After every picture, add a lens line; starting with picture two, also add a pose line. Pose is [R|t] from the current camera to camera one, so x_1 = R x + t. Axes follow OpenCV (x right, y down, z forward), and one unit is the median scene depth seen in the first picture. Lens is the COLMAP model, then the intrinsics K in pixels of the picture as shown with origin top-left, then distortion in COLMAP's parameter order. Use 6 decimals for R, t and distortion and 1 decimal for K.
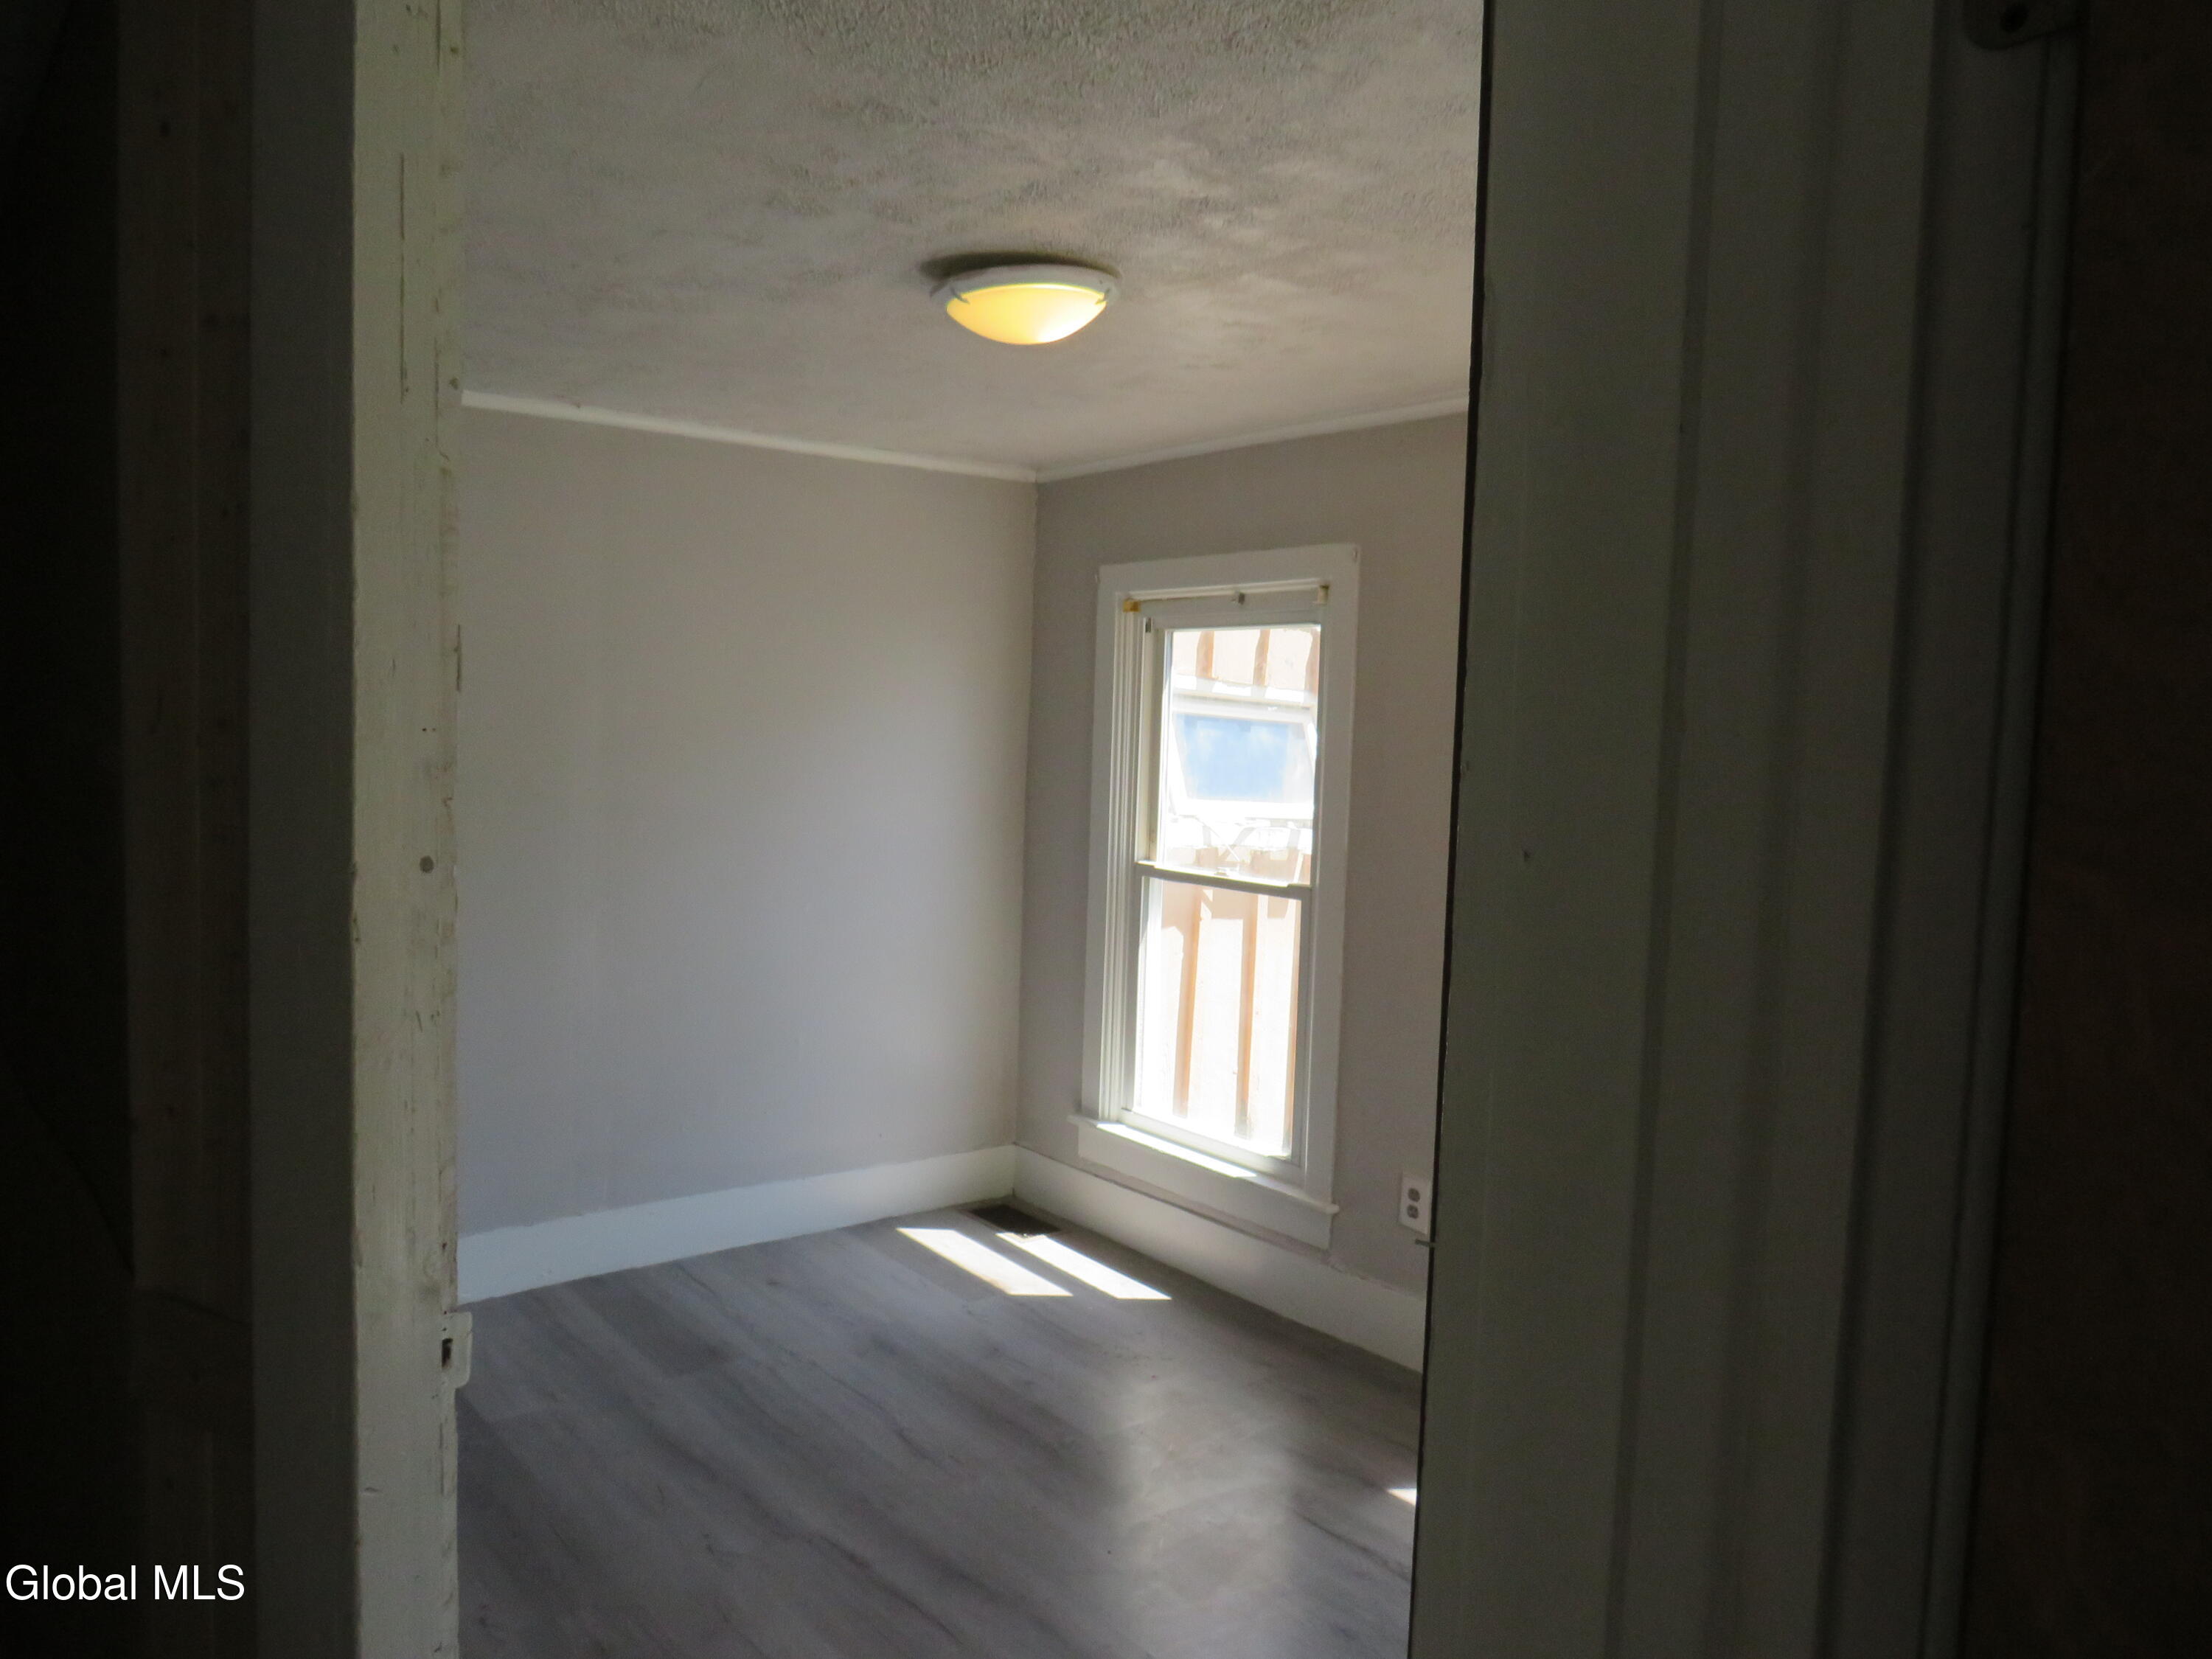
lens RADIAL K [[1567.9, 0, 1108.2], [0, 1567.9, 836.6], [0, 0, 1]] dist [-0.023417, -0.003754]
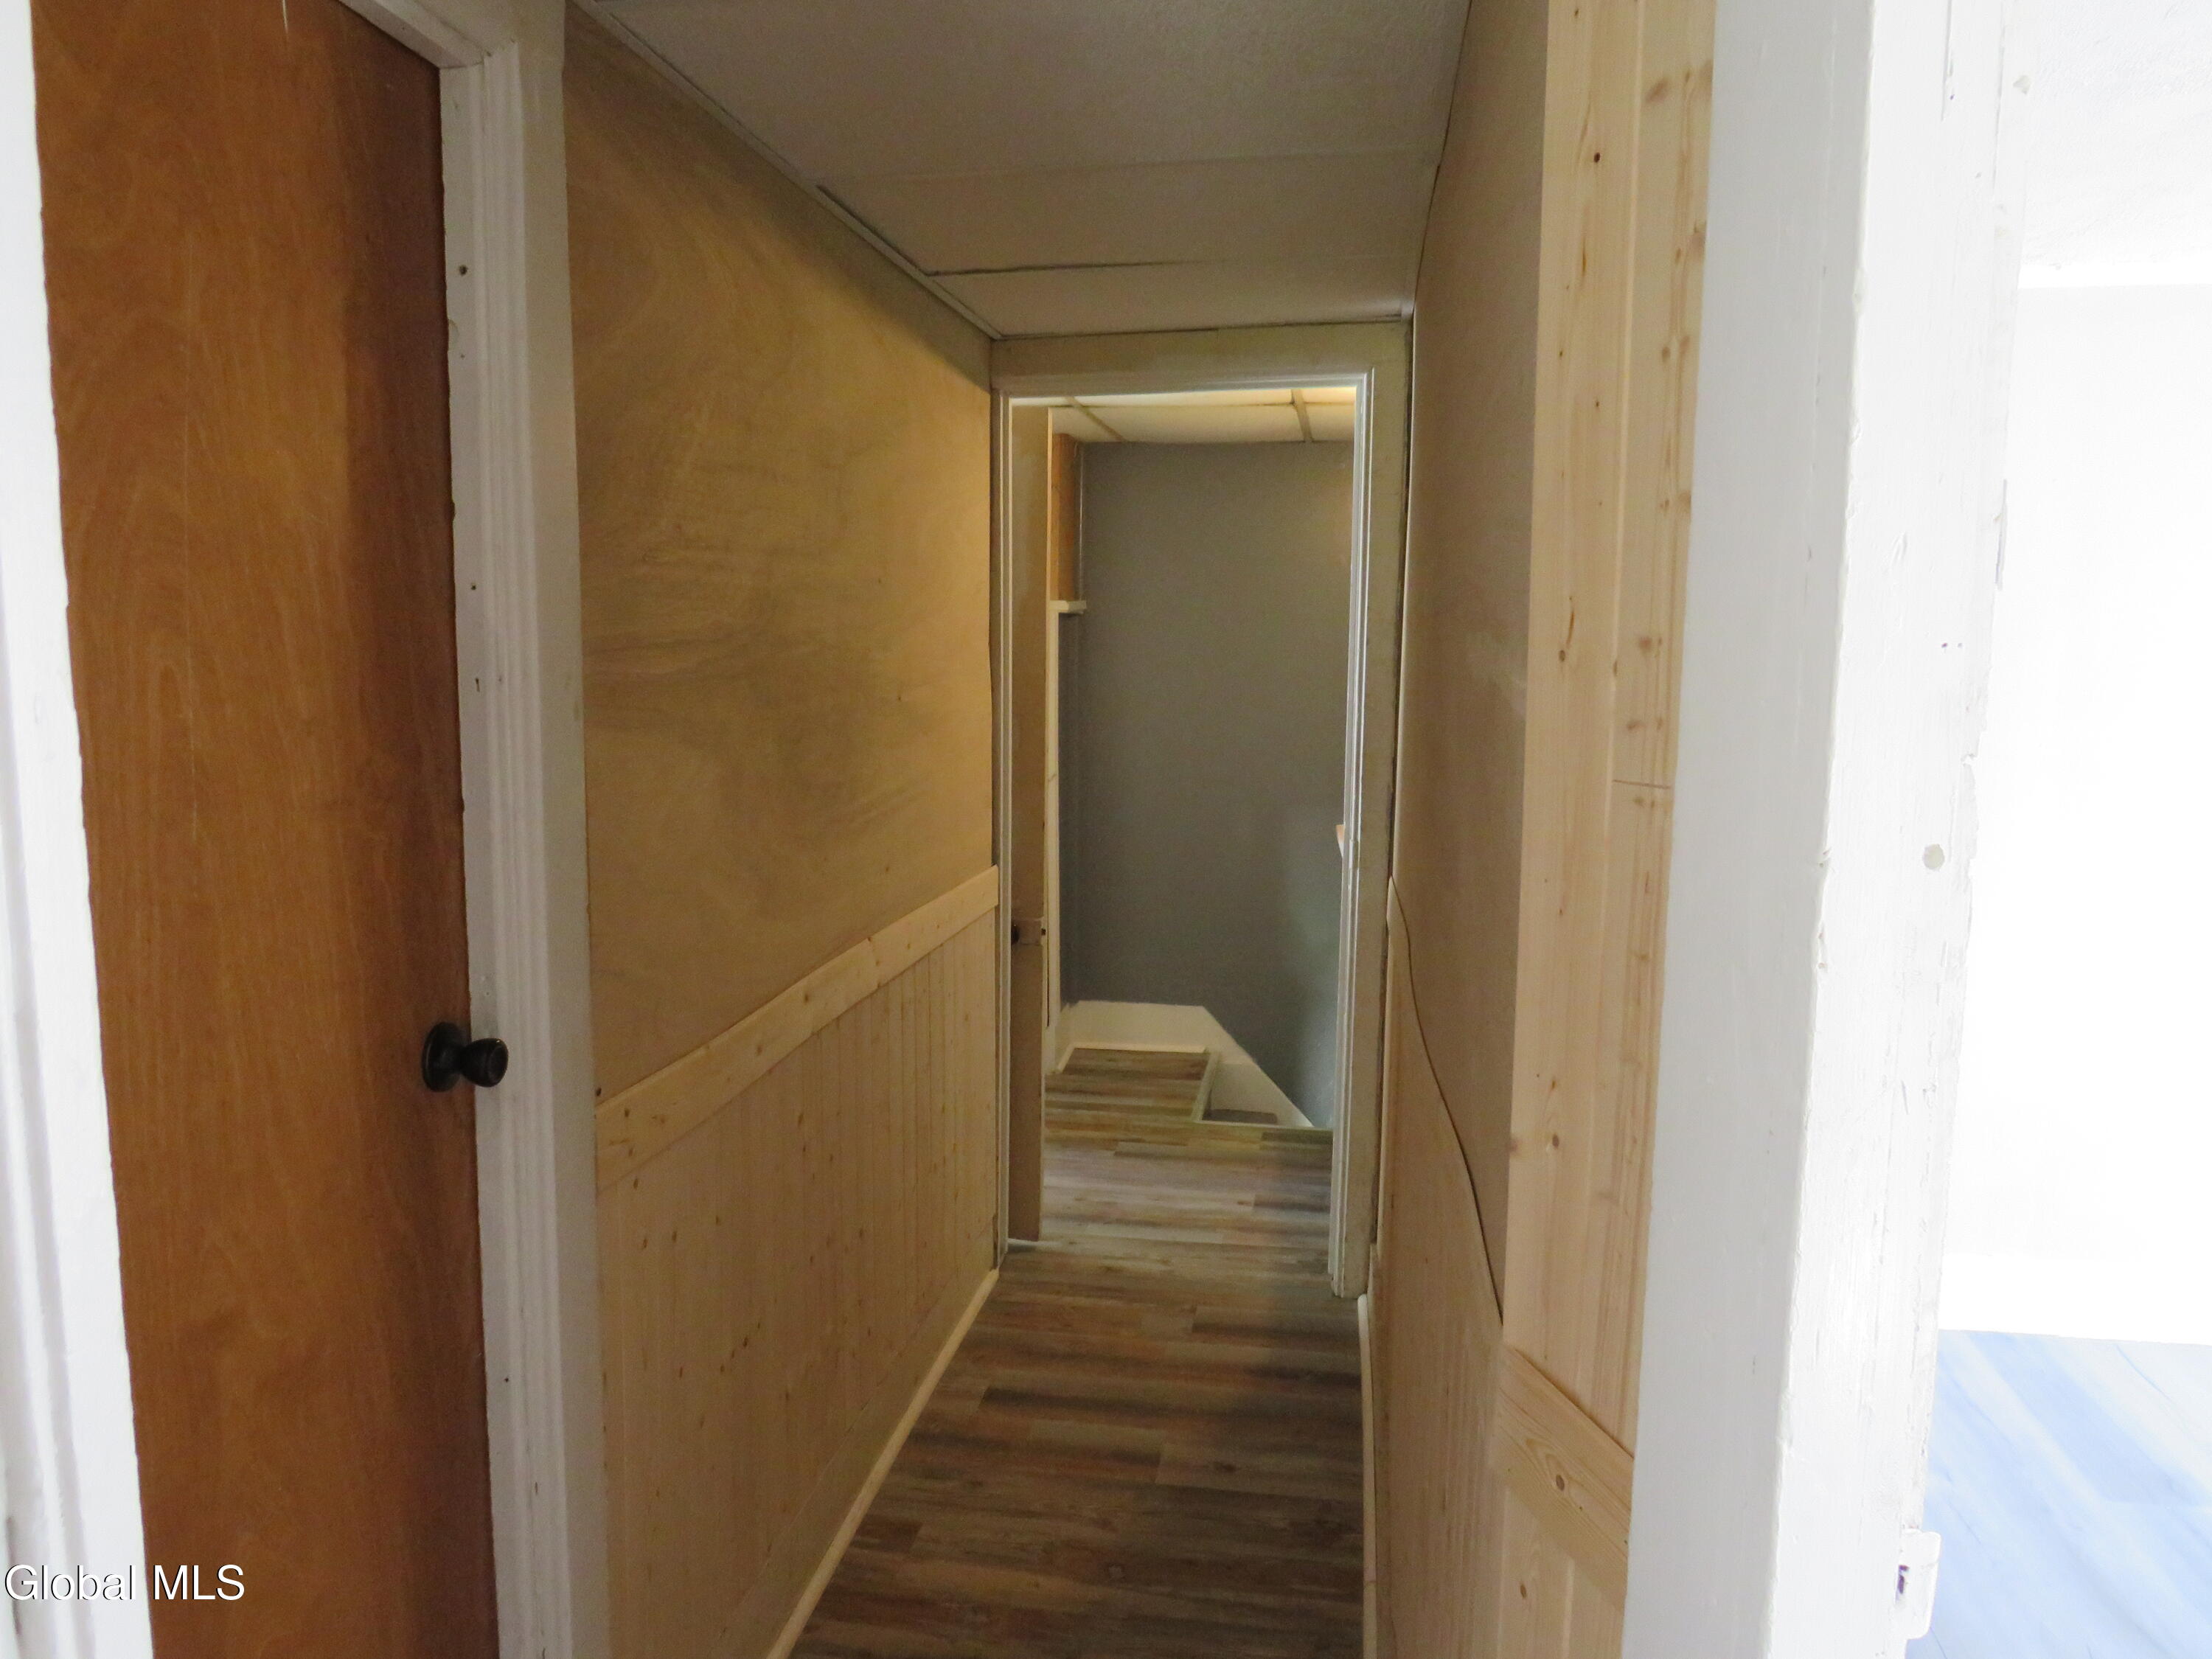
lens RADIAL K [[1567.9, 0, 1108.2], [0, 1567.9, 836.6], [0, 0, 1]] dist [-0.023417, -0.003754]
pose [[0.671289, 0.063236, -0.738493, -0.185037], [-0.041293, 0.997997, 0.047922, -0.006608], [0.740044, -0.001675, 0.672556, 0.306821]]
